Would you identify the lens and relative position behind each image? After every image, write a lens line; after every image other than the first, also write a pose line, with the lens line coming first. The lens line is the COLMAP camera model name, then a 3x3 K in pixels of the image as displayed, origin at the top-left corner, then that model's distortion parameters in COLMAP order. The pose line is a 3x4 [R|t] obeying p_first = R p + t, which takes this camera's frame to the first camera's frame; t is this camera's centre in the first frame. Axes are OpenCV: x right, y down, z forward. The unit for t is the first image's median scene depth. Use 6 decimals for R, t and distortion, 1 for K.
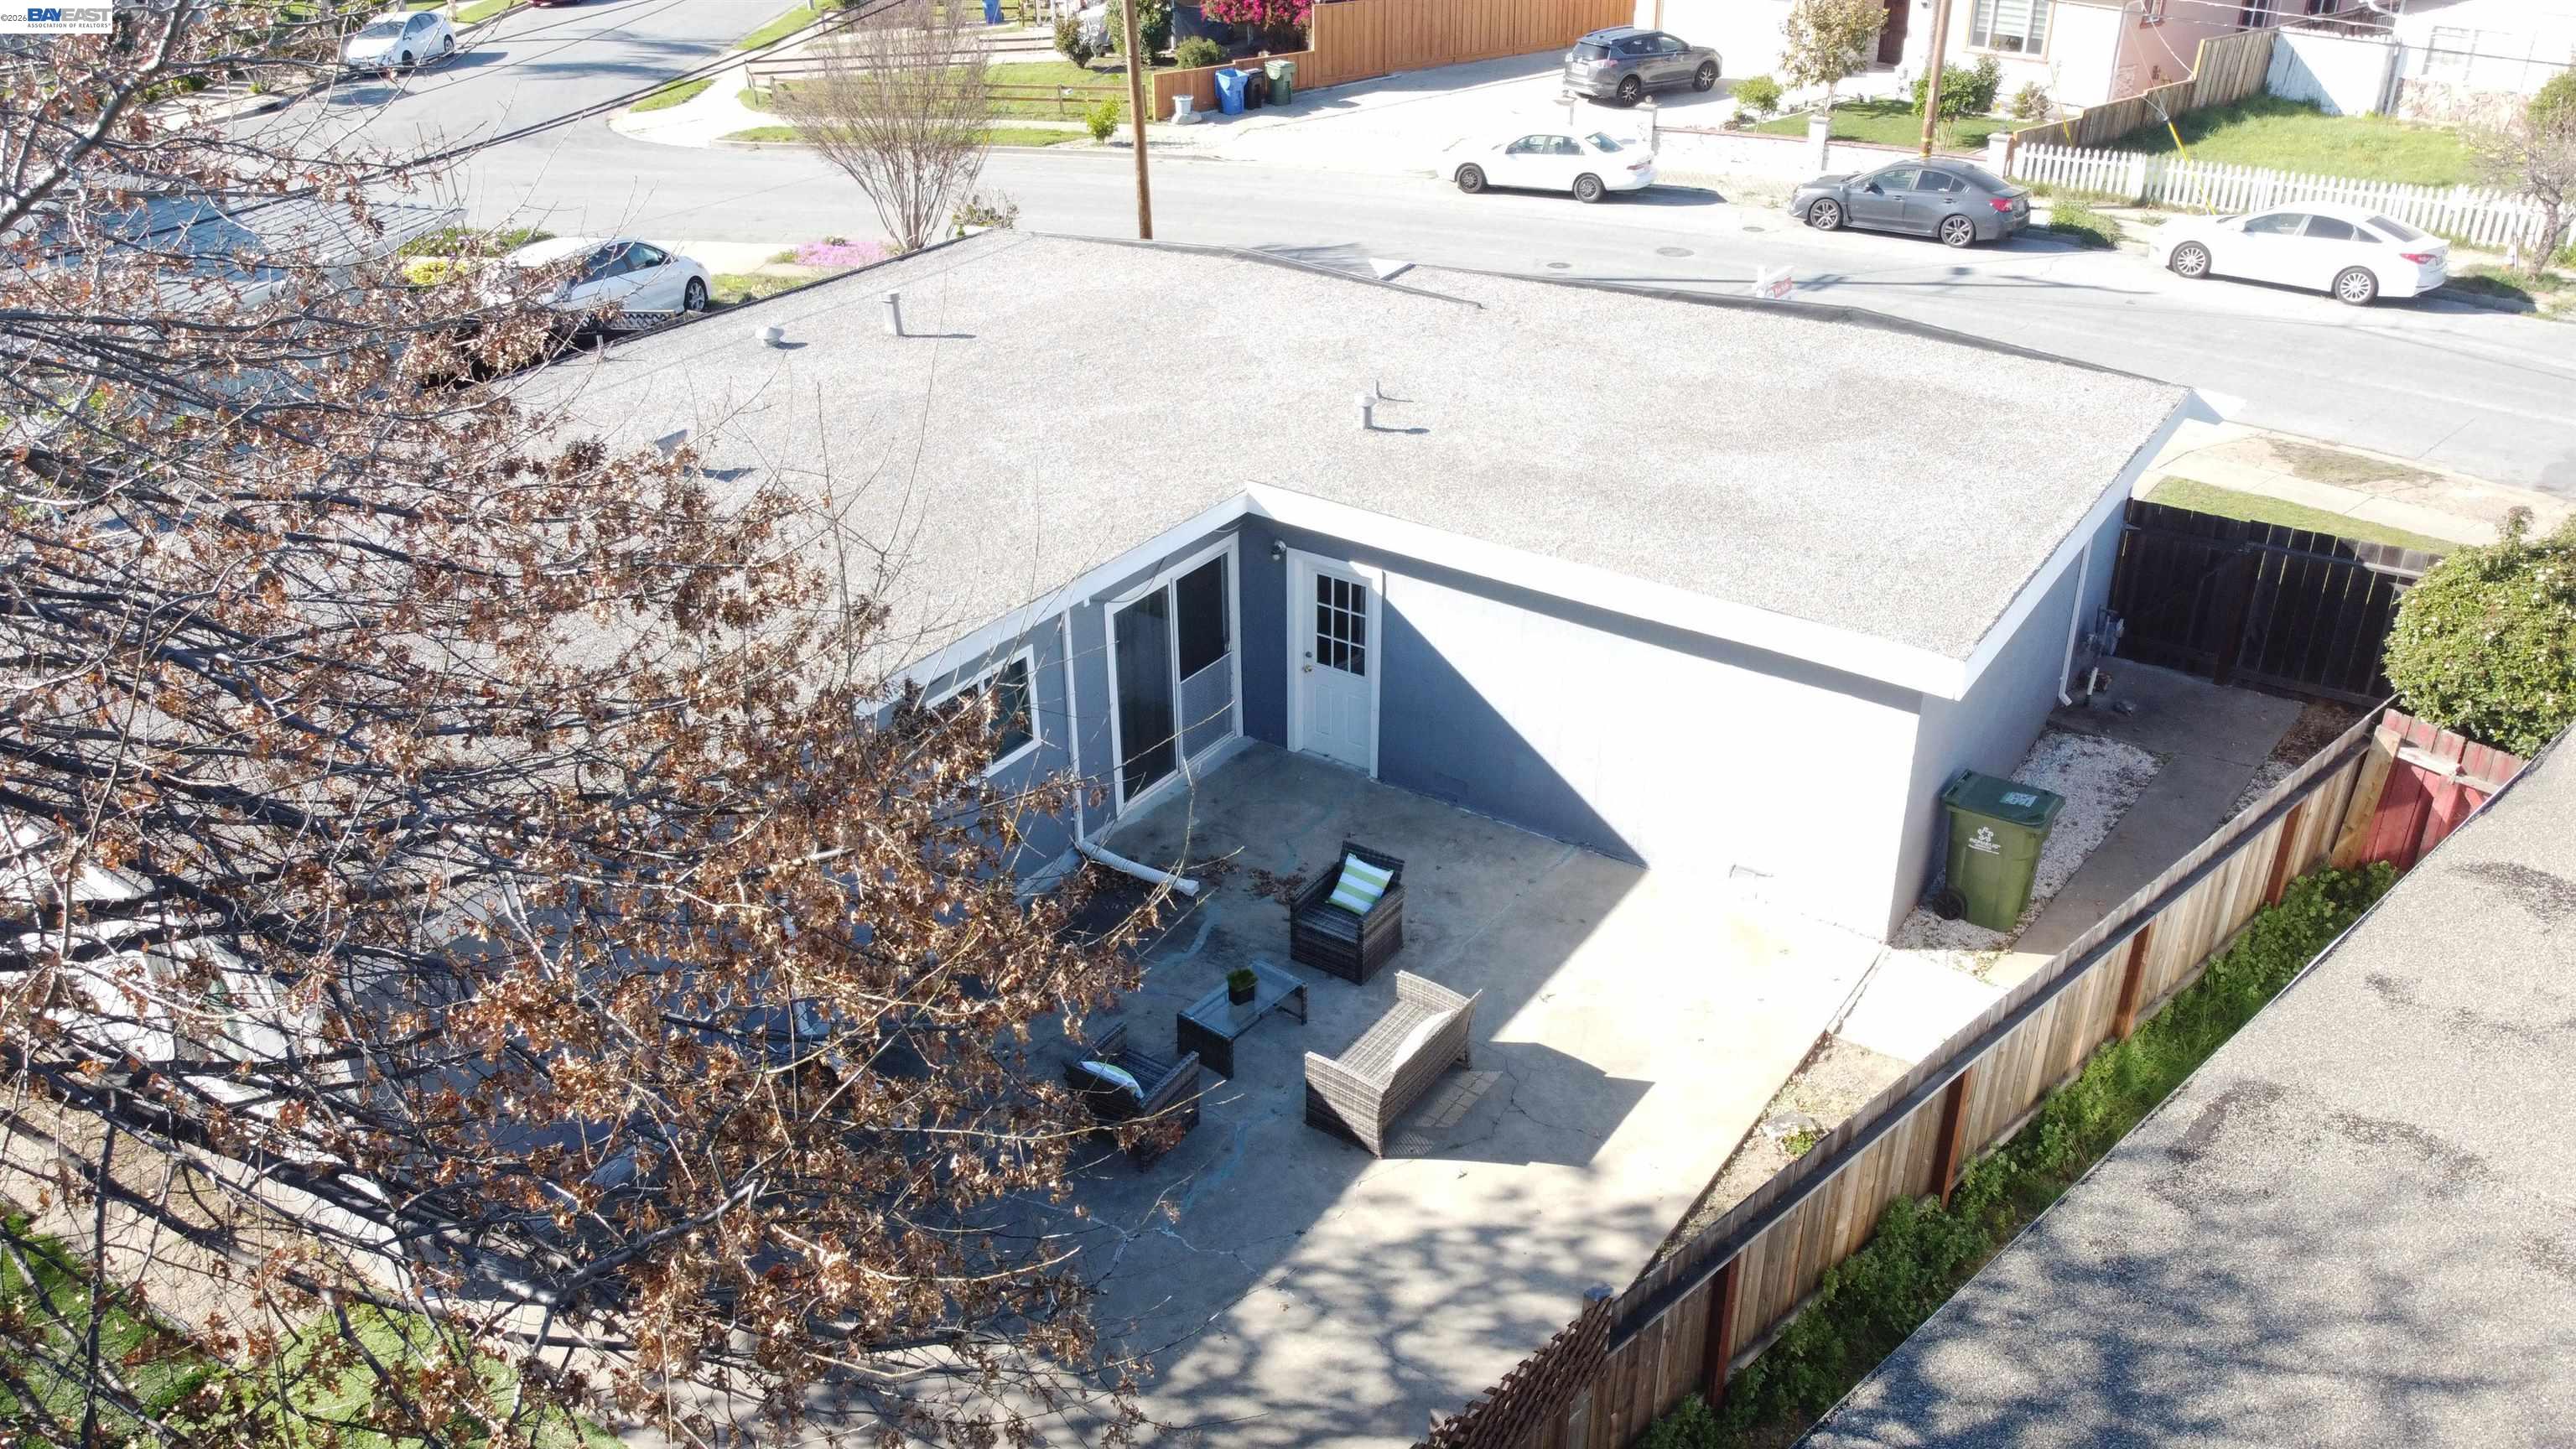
lens RADIAL K [[1934.4, 0, 1275.1], [0, 1934.4, 720.3], [0, 0, 1]] dist [0.012589, -0.015255]
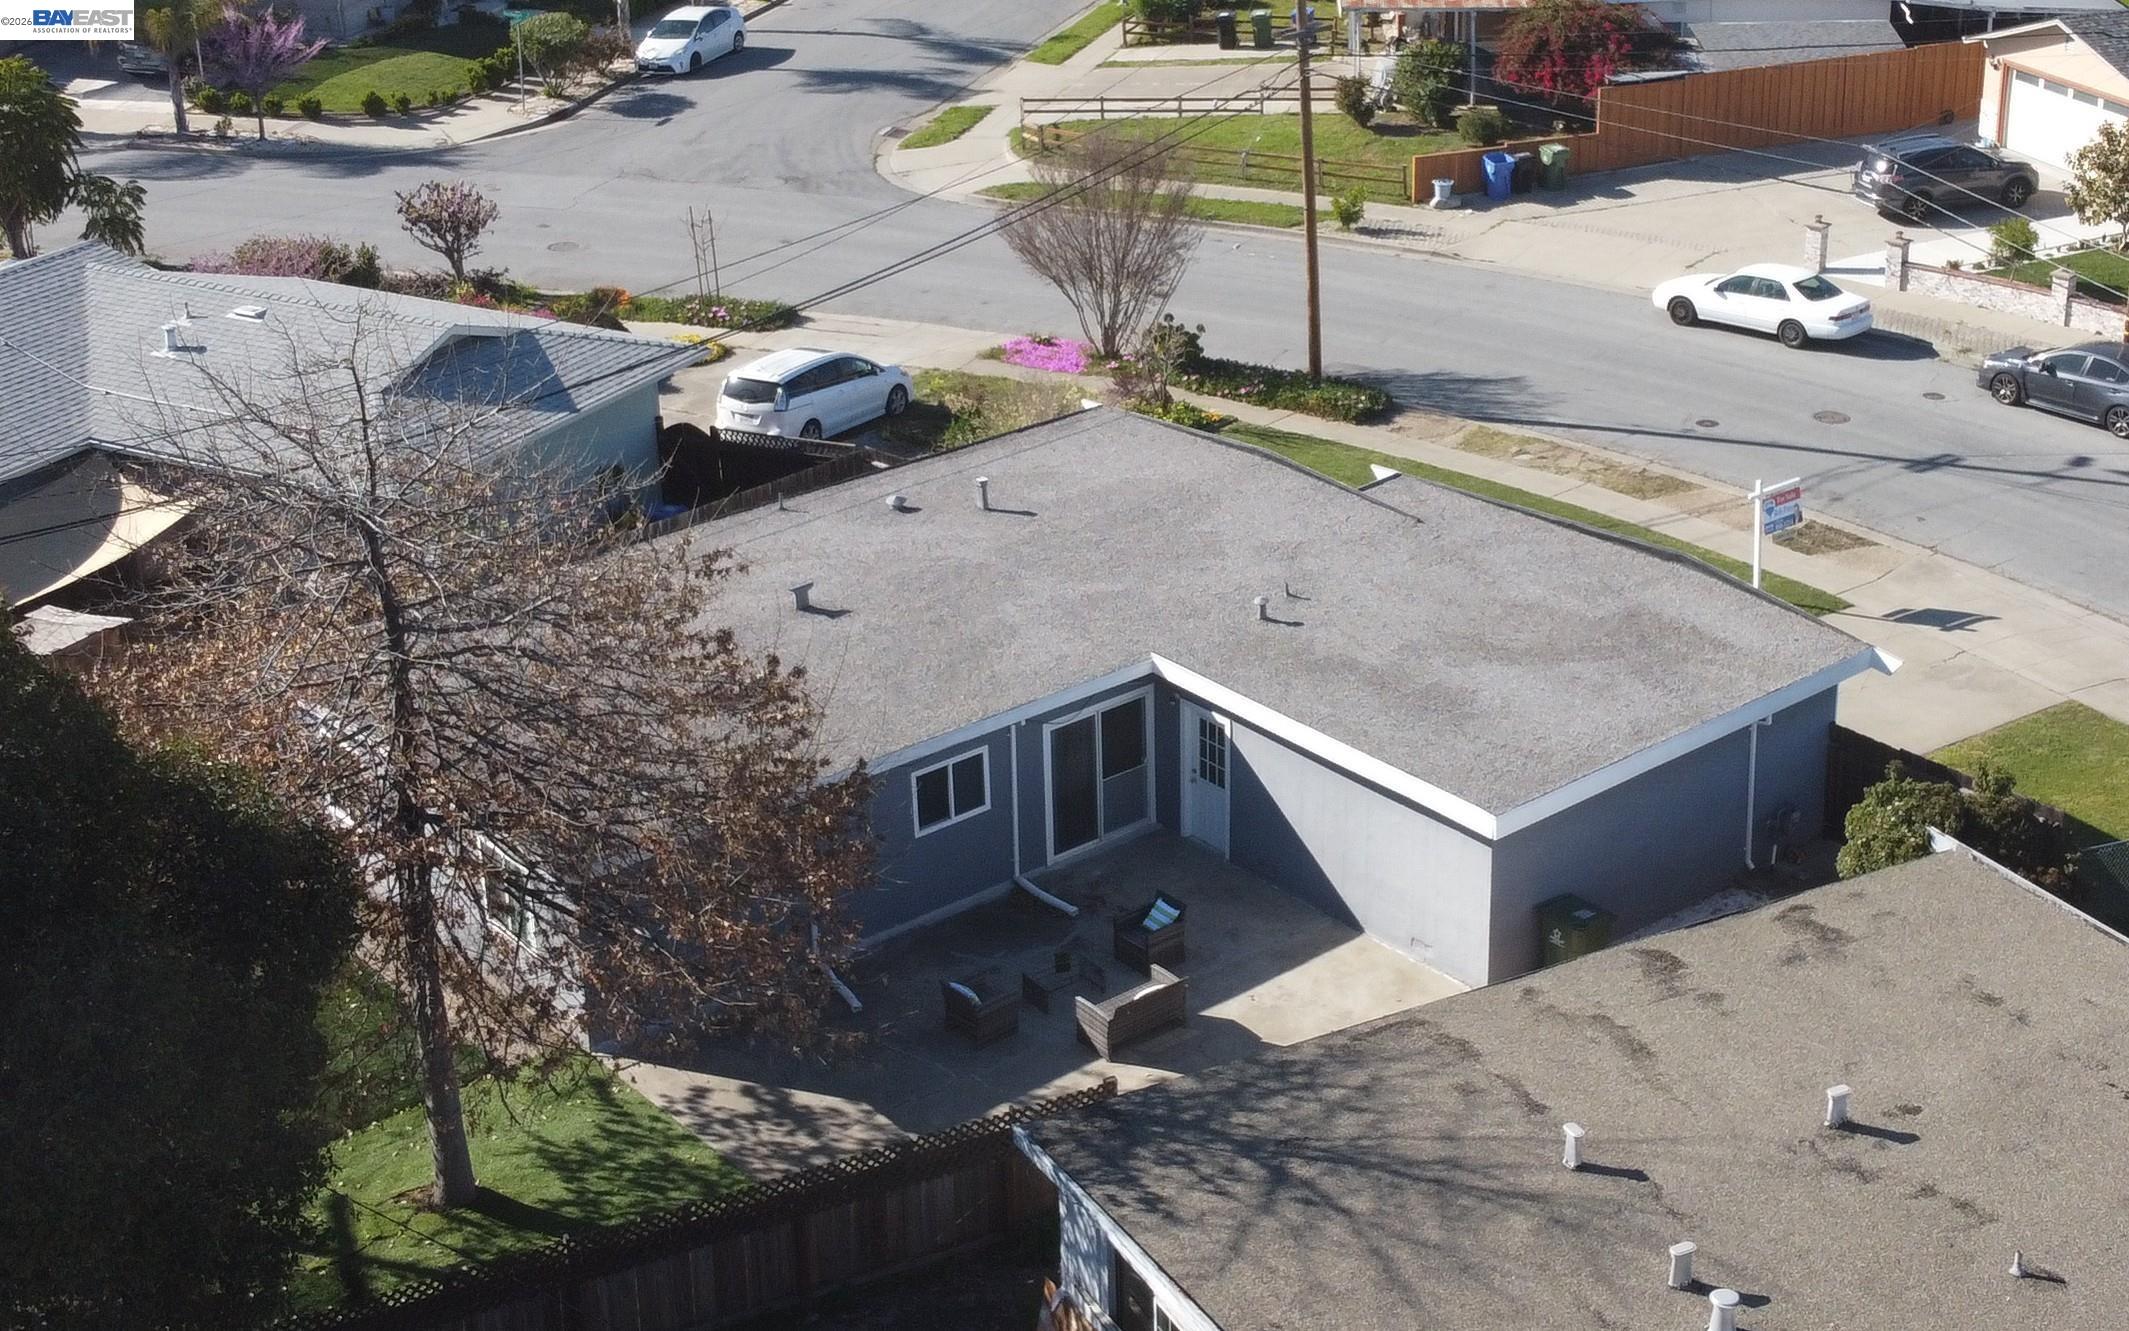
lens RADIAL K [[2965.1, 0, 1162.6], [0, 2965.1, 525.2], [0, 0, 1]] dist [0.016080, 0.000000]
pose [[0.967455, 0.089130, -0.236825, 0.542182], [-0.113886, 0.989134, -0.092971, -0.006813], [0.225965, 0.116916, 0.967094, -1.280236]]
